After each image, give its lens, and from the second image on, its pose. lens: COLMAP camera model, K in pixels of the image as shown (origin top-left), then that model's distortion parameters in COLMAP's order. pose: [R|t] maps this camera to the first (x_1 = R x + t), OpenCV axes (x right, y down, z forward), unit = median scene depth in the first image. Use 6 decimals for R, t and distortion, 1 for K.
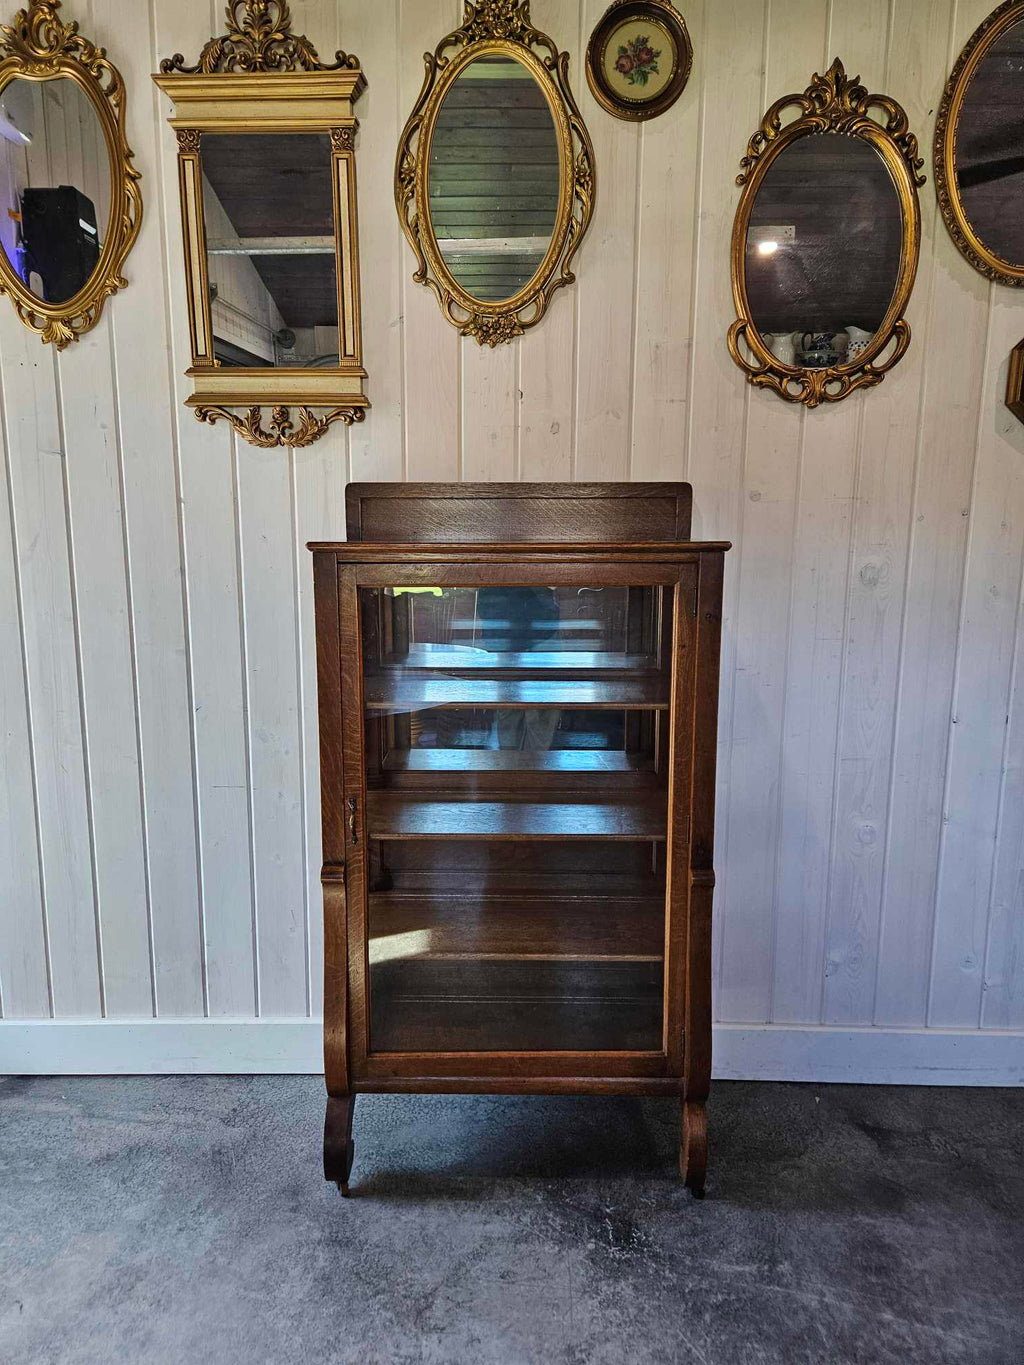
lens RADIAL K [[899.6, 0, 504.8], [0, 899.6, 669.9], [0, 0, 1]] dist [0.089360, -0.084220]
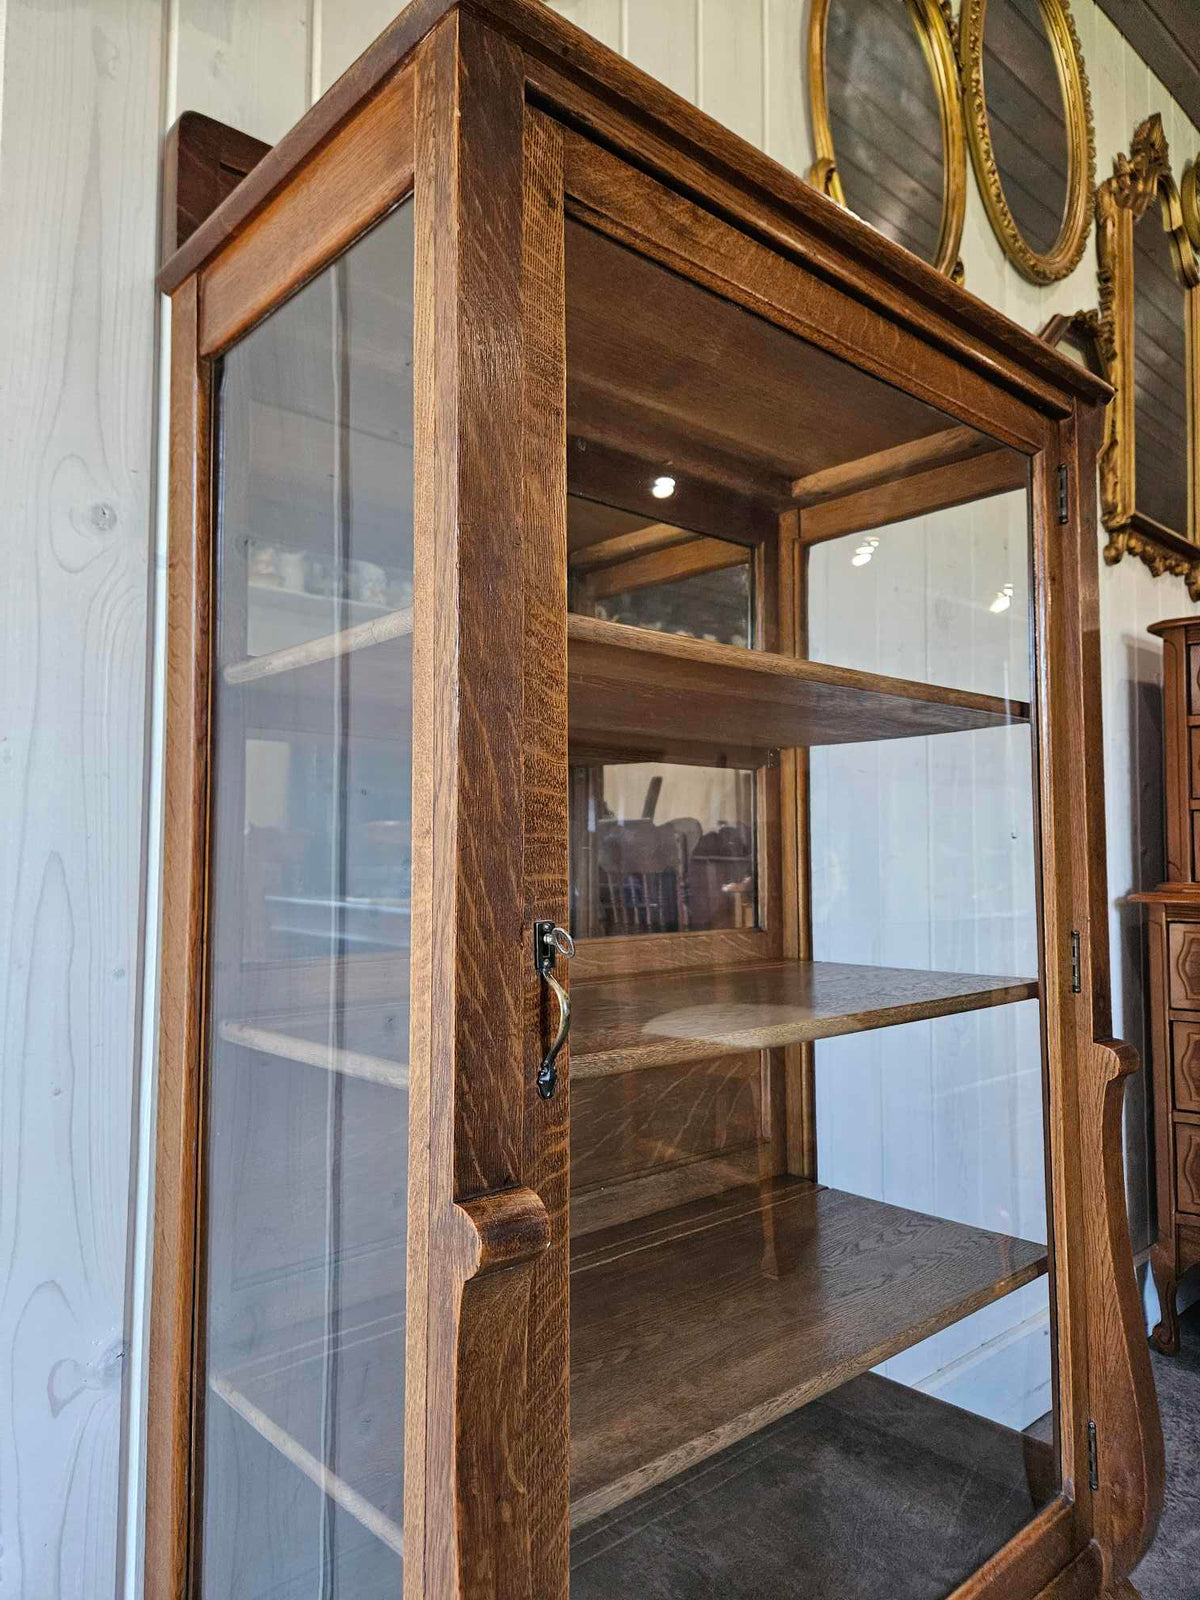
lens RADIAL K [[1074.9, 0, 577.7], [0, 1074.9, 796.8], [0, 0, 1]] dist [0.049239, -0.048958]
pose [[0.737233, 0.036838, 0.674633, -0.378139], [0.107823, 0.979301, -0.171301, 0.159112], [-0.666979, 0.199030, 0.718001, 0.733504]]
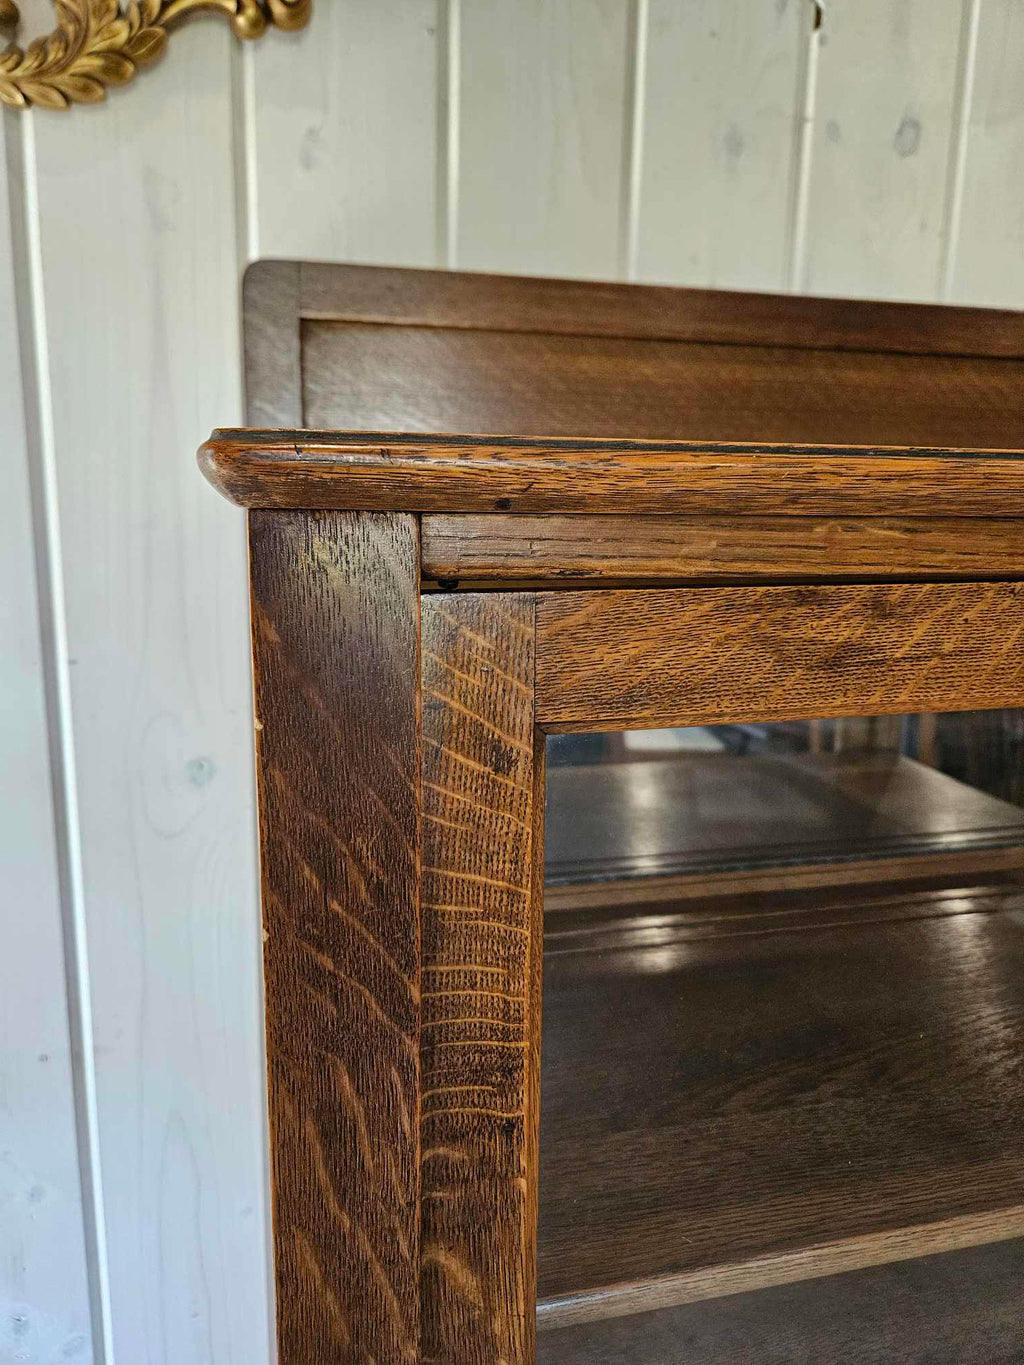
lens RADIAL K [[942.7, 0, 498.6], [0, 942.7, 673.5], [0, 0, 1]] dist [0.039983, -0.045818]
pose [[0.967829, -0.032805, 0.249462, -0.199302], [0.026203, 0.999214, 0.029742, -0.102353], [-0.250242, -0.022248, 0.967928, 0.798102]]
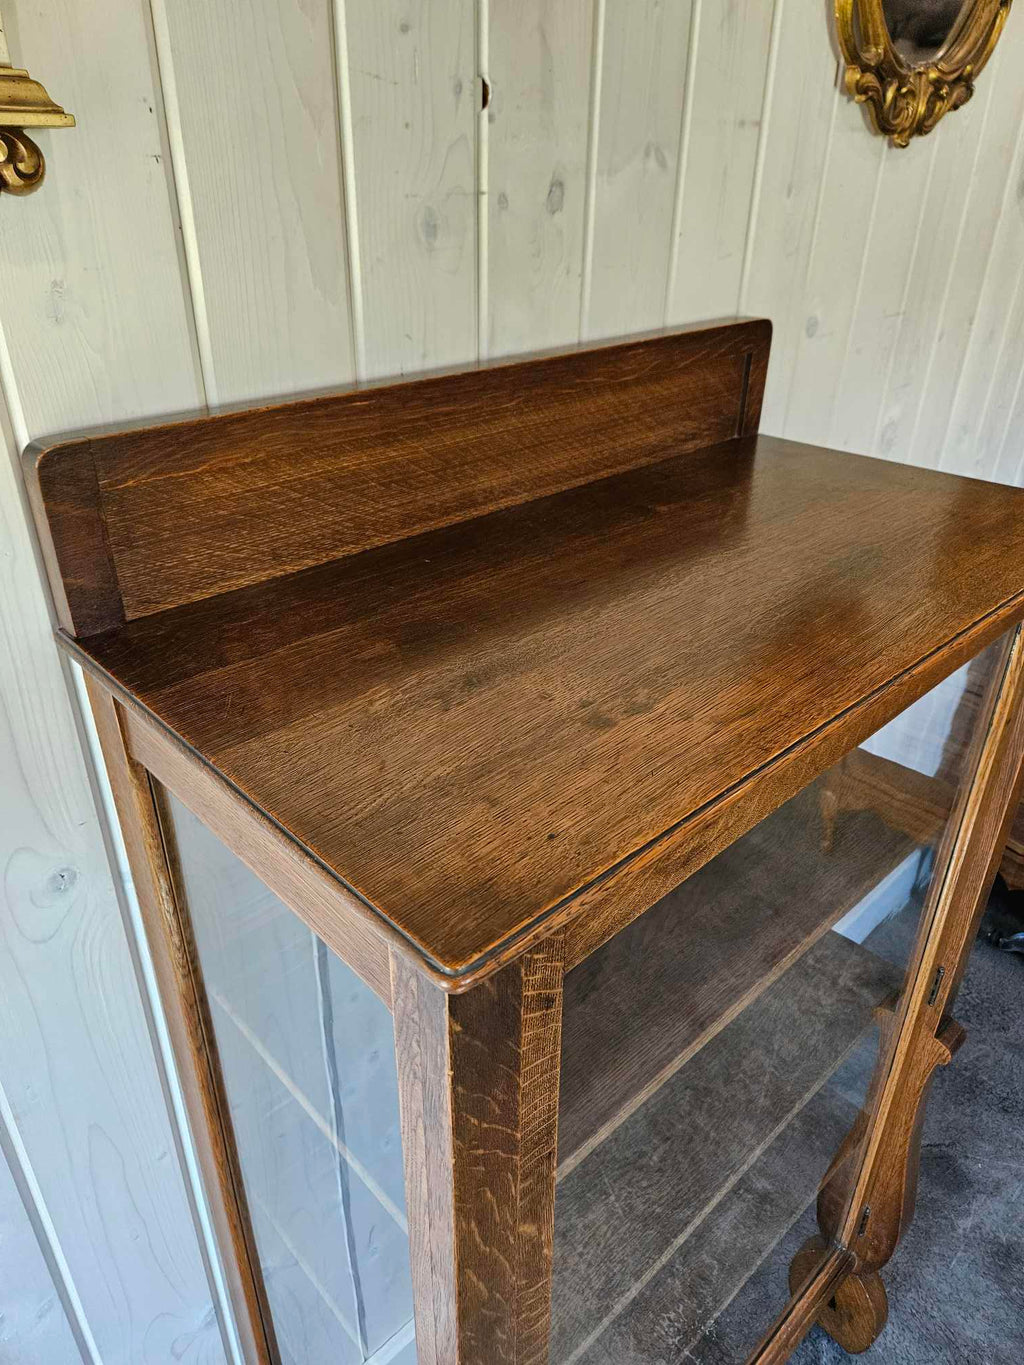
lens RADIAL K [[926.8, 0, 490.4], [0, 926.8, 664.9], [0, 0, 1]] dist [0.053017, -0.049137]
pose [[0.730132, -0.324862, 0.601142, -0.295554], [0.108893, 0.923831, 0.366987, -0.263849], [-0.674573, -0.202489, 0.709894, 0.795919]]
